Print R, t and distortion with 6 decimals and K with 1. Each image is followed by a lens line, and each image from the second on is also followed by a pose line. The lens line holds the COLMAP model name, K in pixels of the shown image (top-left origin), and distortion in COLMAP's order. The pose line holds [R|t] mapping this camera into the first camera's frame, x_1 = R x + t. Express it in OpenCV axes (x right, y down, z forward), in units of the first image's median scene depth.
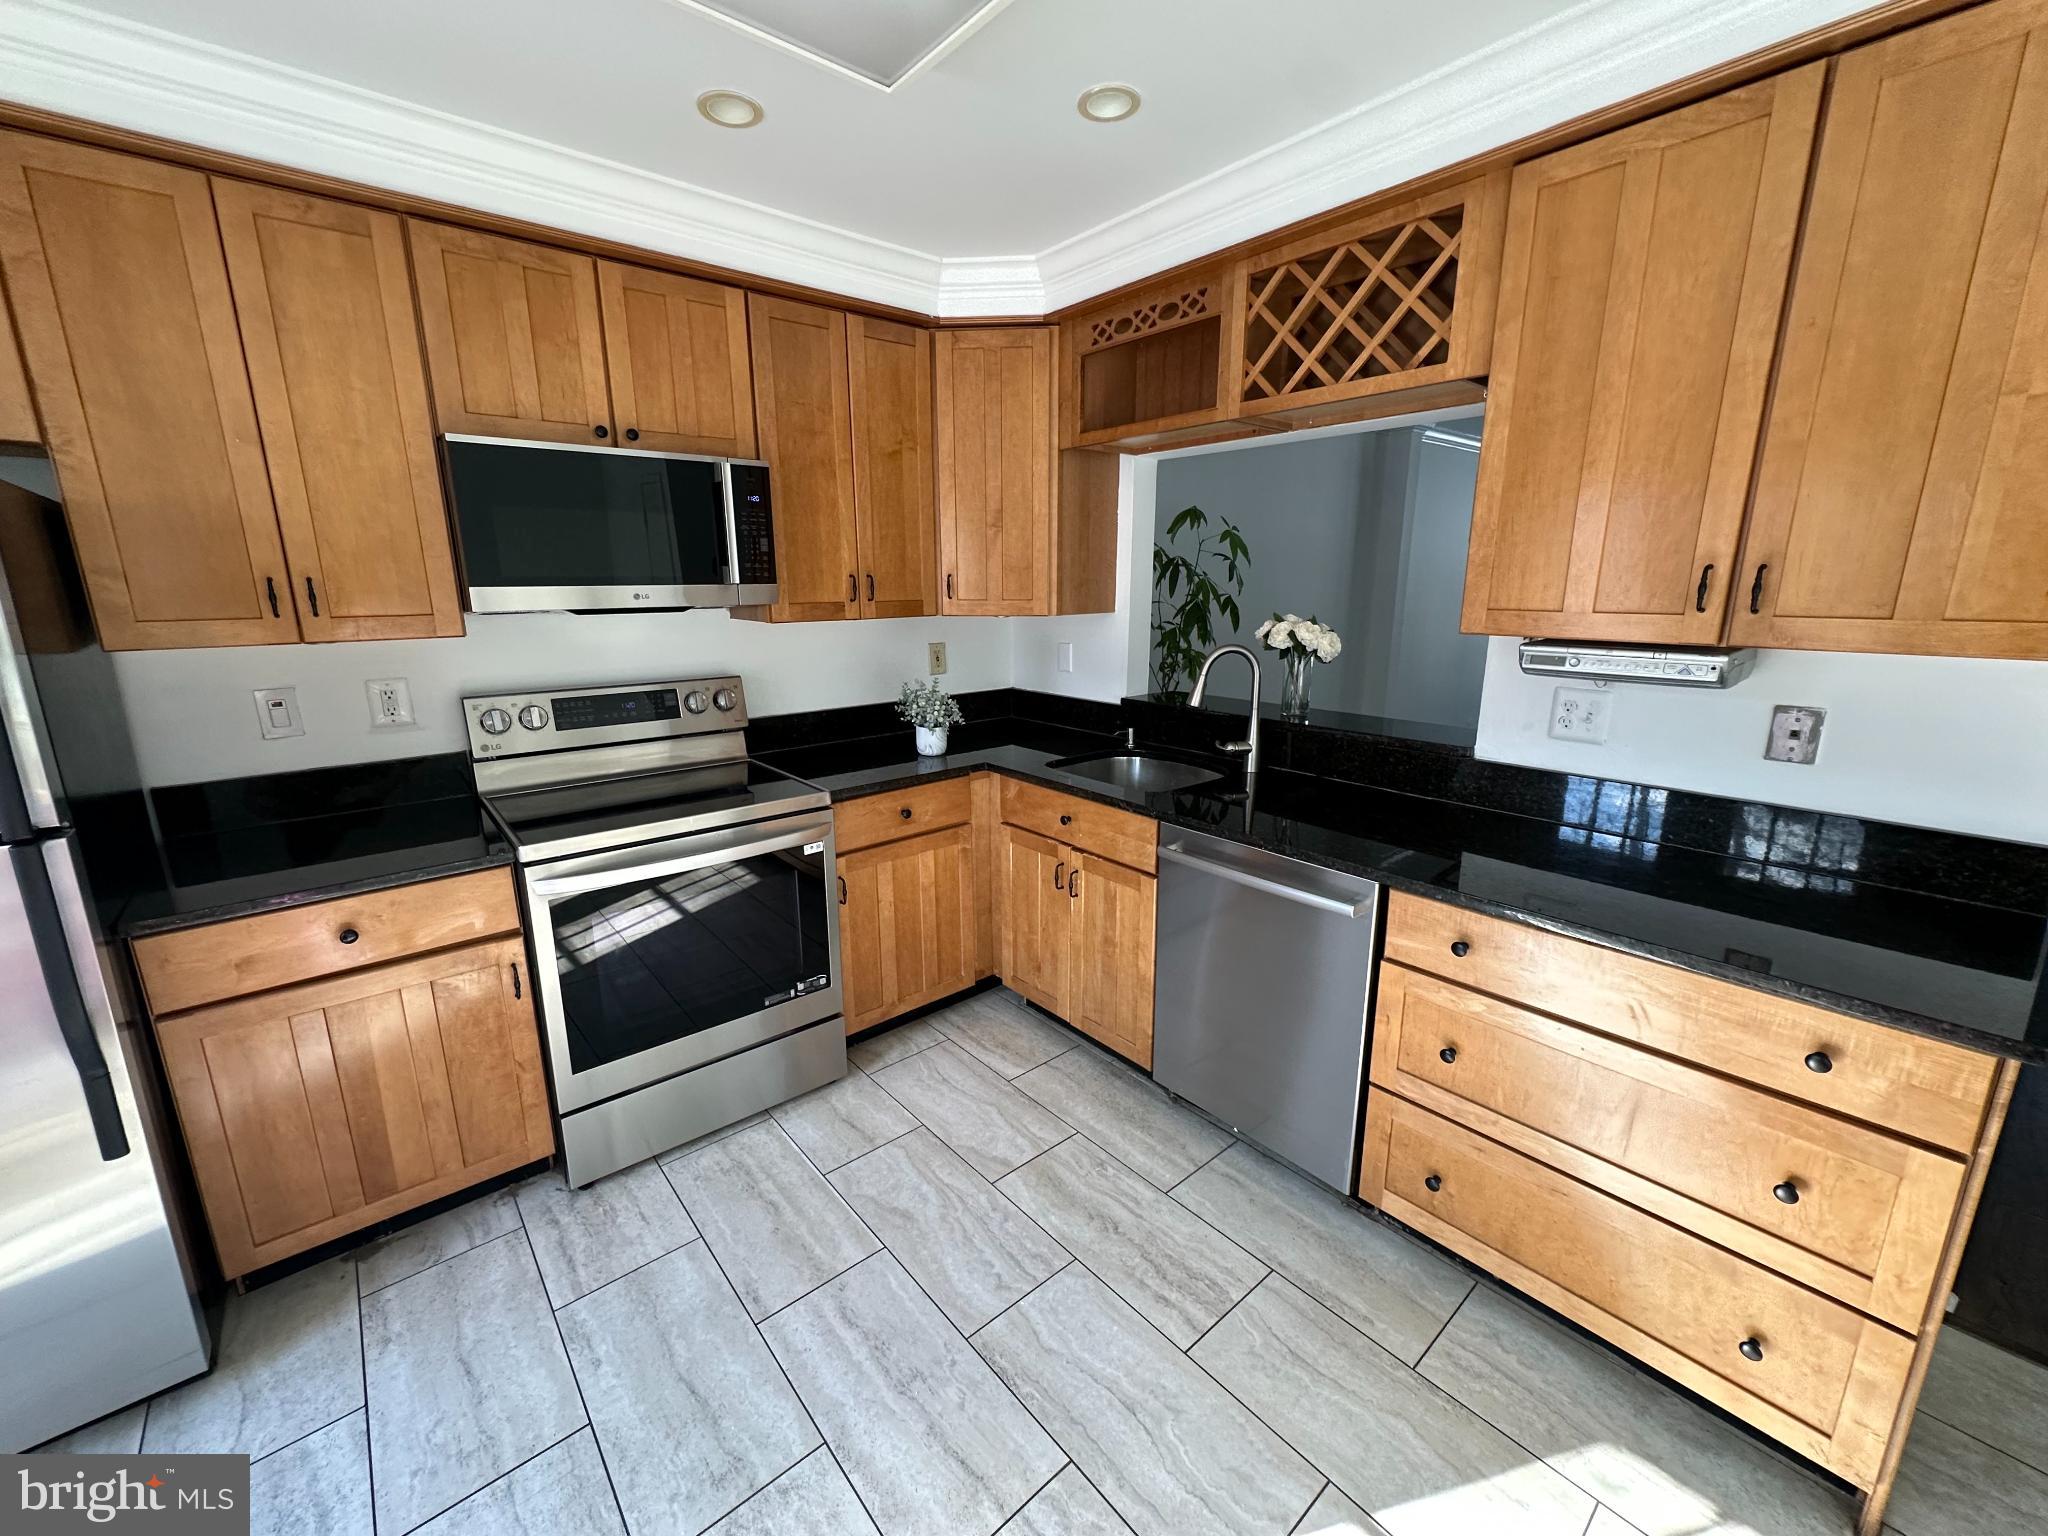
lens RADIAL K [[811.5, 0, 1022.8], [0, 811.5, 771.5], [0, 0, 1]] dist [-0.000040, -0.000211]
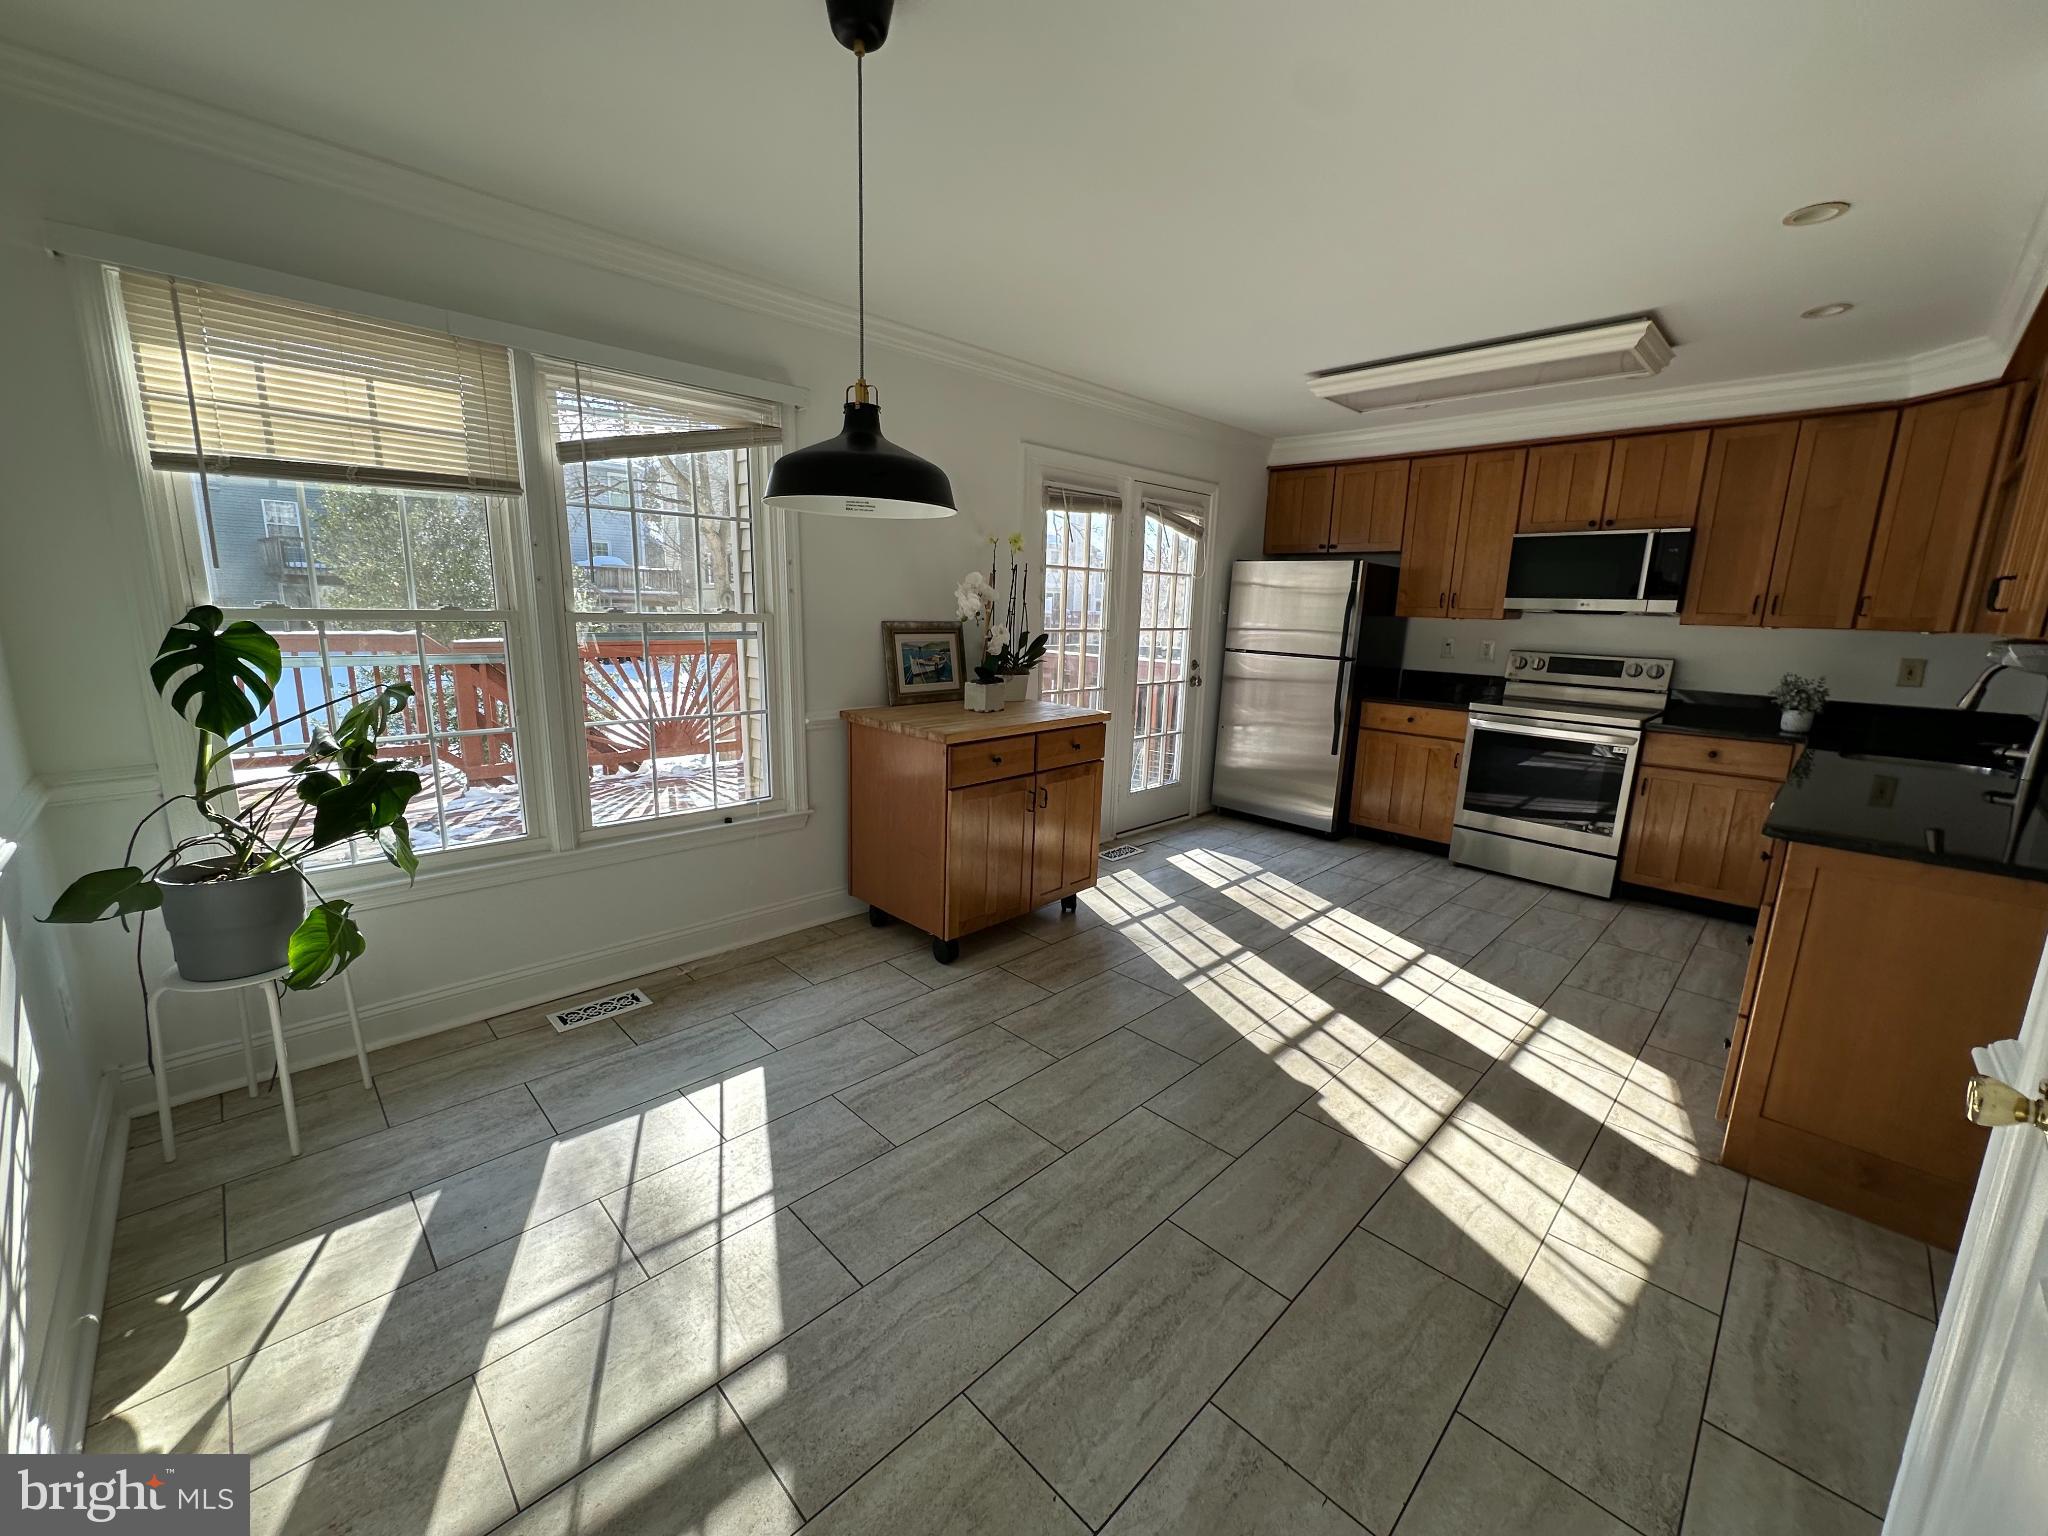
lens RADIAL K [[811.5, 0, 1020.9], [0, 811.5, 763.7], [0, 0, 1]] dist [-0.000040, -0.000211]
pose [[0.074730, 0.205047, -0.975895, 1.446745], [-0.251919, 0.950771, 0.180477, 0.141232], [0.964859, 0.232360, 0.122707, -0.475119]]
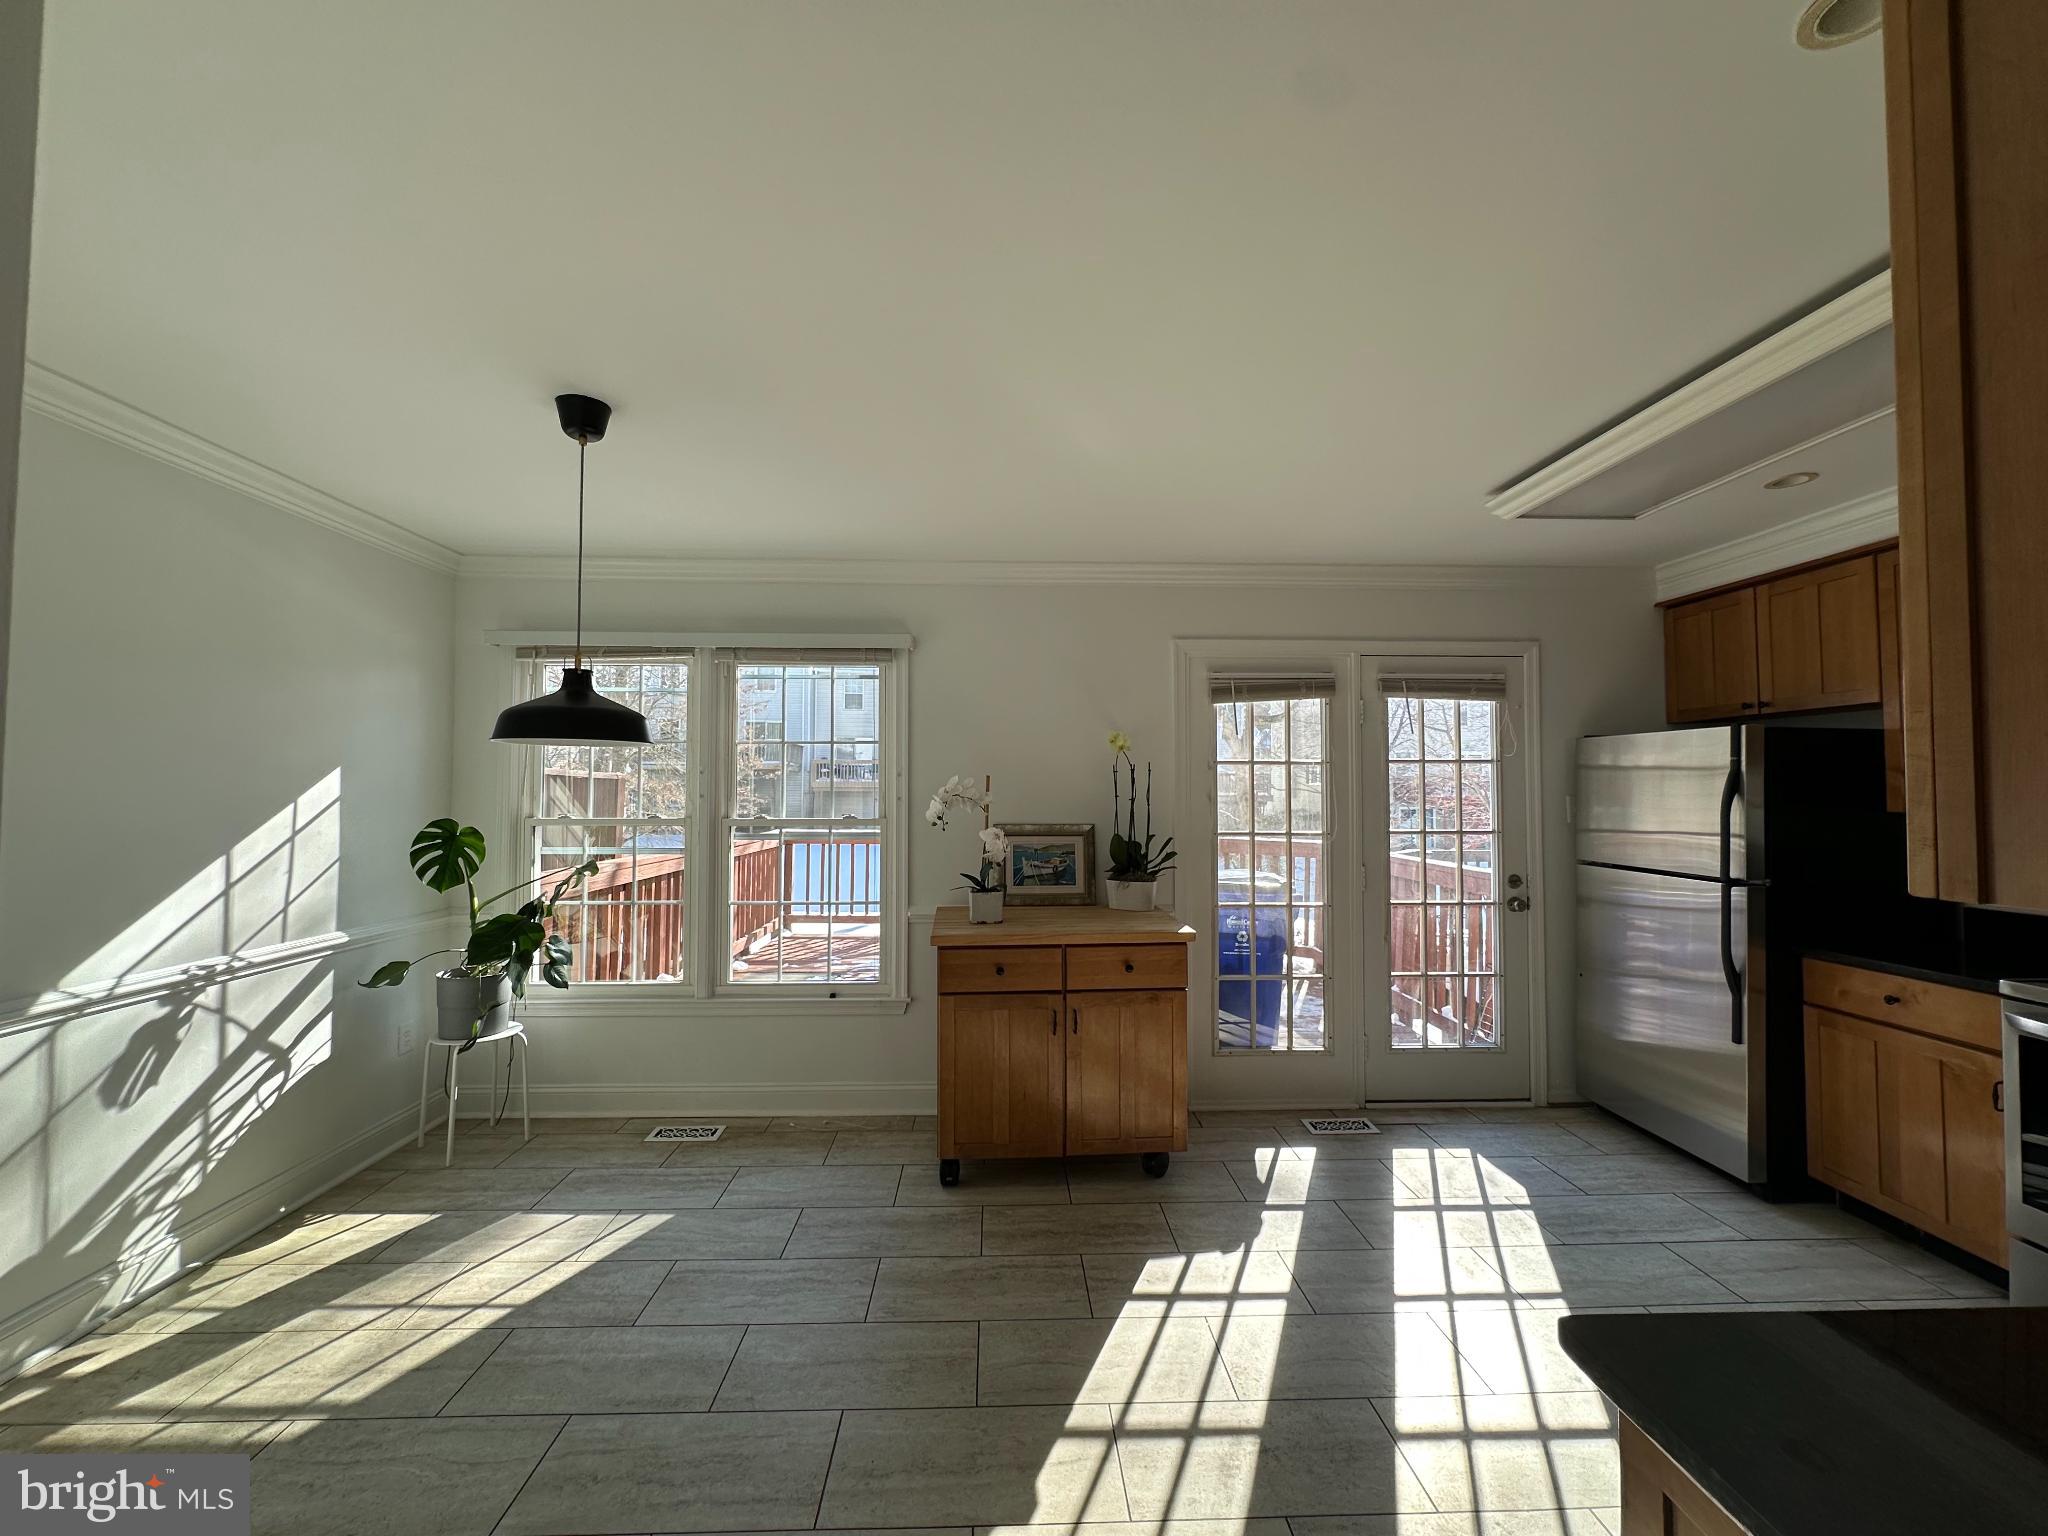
lens RADIAL K [[811.5, 0, 1025.2], [0, 811.5, 770.4], [0, 0, 1]] dist [-0.000040, -0.000211]
pose [[-0.615299, -0.013514, -0.788178, 1.081567], [-0.172491, 0.977931, 0.117889, -0.093810], [0.769190, 0.208490, -0.604051, 0.464174]]
